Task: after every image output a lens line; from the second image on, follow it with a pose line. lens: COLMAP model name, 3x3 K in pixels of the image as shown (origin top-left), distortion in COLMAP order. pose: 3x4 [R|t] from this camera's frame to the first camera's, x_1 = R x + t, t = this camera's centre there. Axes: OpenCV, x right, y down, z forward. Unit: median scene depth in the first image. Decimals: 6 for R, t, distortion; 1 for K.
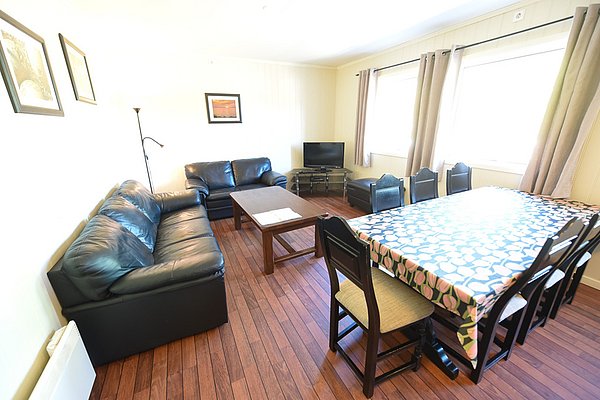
lens RADIAL K [[233.5, 0, 296.5], [0, 233.5, 198.2], [0, 0, 1]] dist [0.002201, -0.000133]
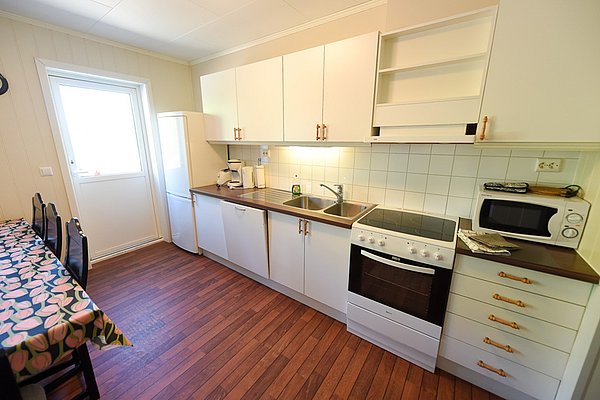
lens RADIAL K [[233.5, 0, 296.5], [0, 233.5, 198.2], [0, 0, 1]] dist [0.002201, -0.000133]
pose [[-0.468250, -0.203372, 0.859873, -0.401218], [0.279182, 0.889247, 0.362350, -0.126057], [-0.838331, 0.409732, -0.359612, 0.373739]]
